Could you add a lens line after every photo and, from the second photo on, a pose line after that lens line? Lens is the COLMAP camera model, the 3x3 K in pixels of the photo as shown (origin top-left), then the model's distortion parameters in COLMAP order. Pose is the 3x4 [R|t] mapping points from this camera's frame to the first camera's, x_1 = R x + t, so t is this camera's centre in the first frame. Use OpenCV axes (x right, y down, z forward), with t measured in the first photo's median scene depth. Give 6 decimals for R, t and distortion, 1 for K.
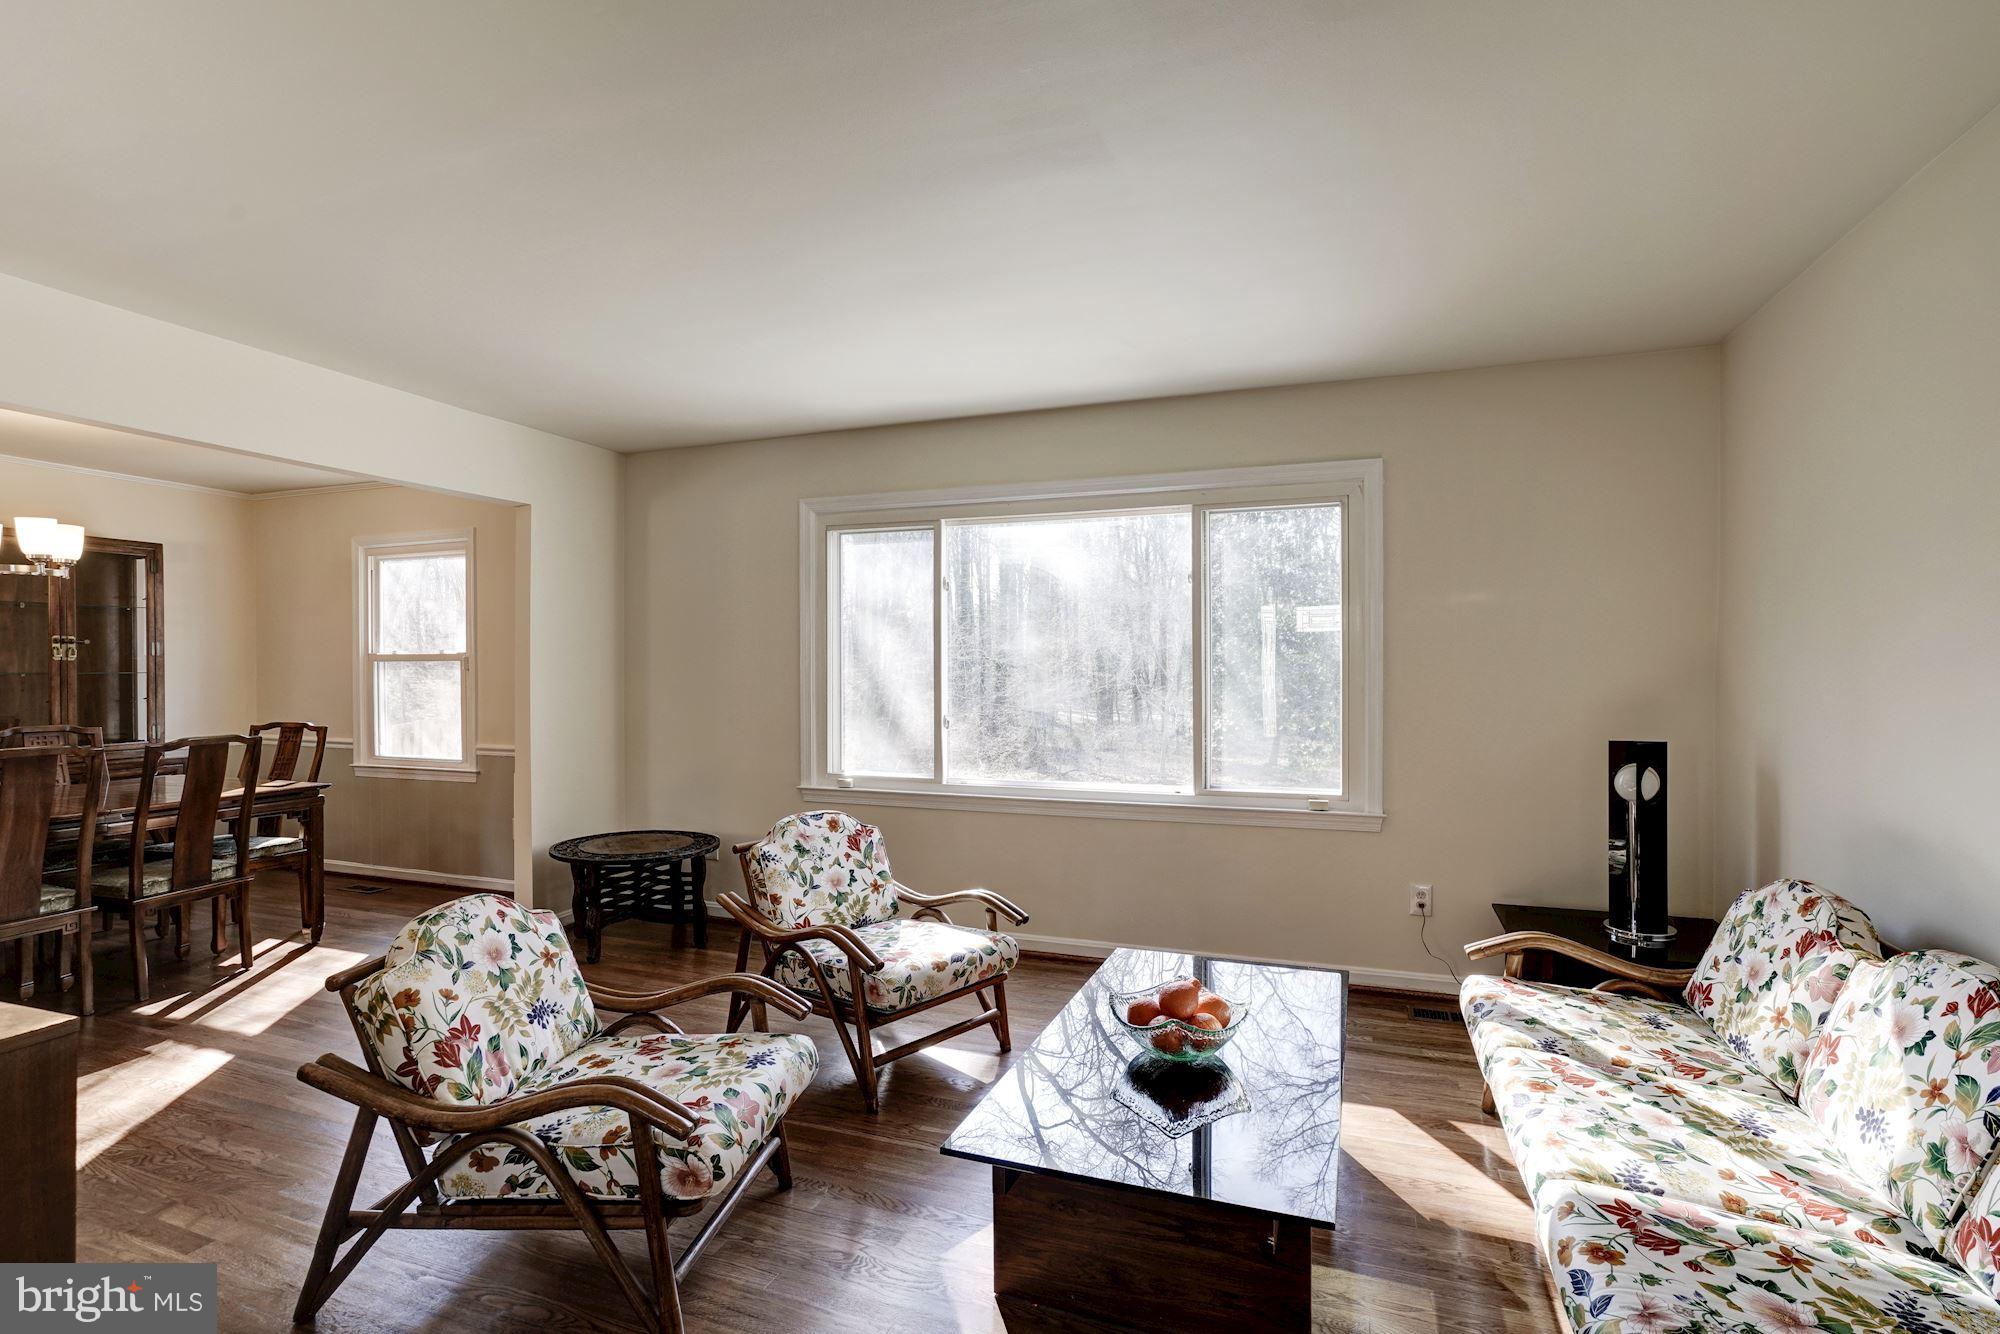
lens RADIAL K [[923.7, 0, 1013.7], [0, 923.7, 665.7], [0, 0, 1]] dist [-0.014897, 0.001741]
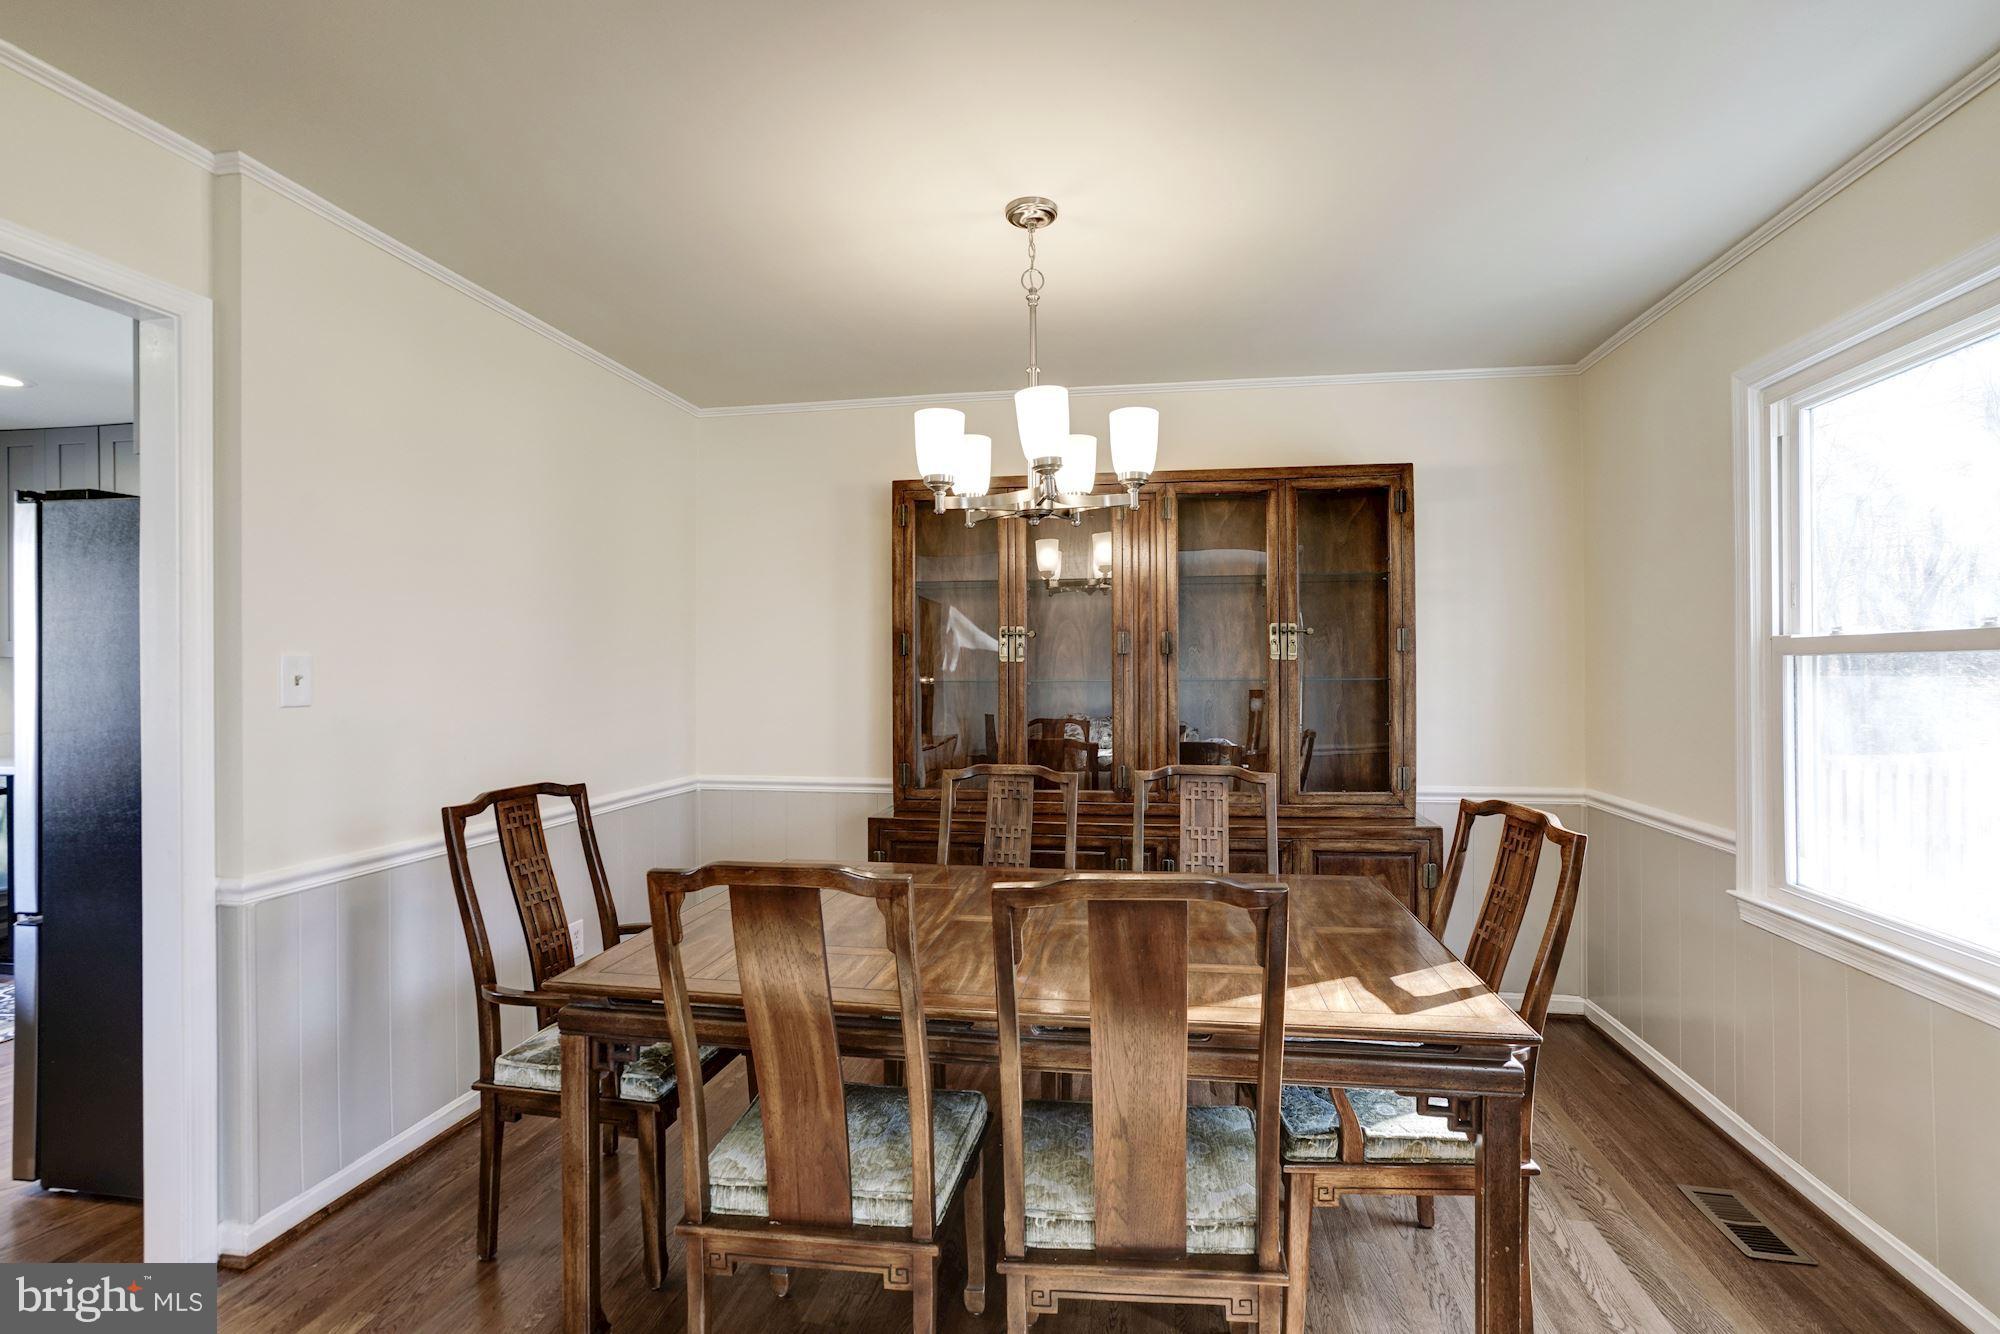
lens RADIAL K [[923.7, 0, 1000.0], [0, 923.7, 672.3], [0, 0, 1]] dist [-0.014897, 0.001741]
pose [[0.188698, 0.002358, -0.982032, -0.483406], [0.004546, 0.999984, 0.003274, 0.000441], [0.982025, -0.005082, 0.188684, 0.772415]]
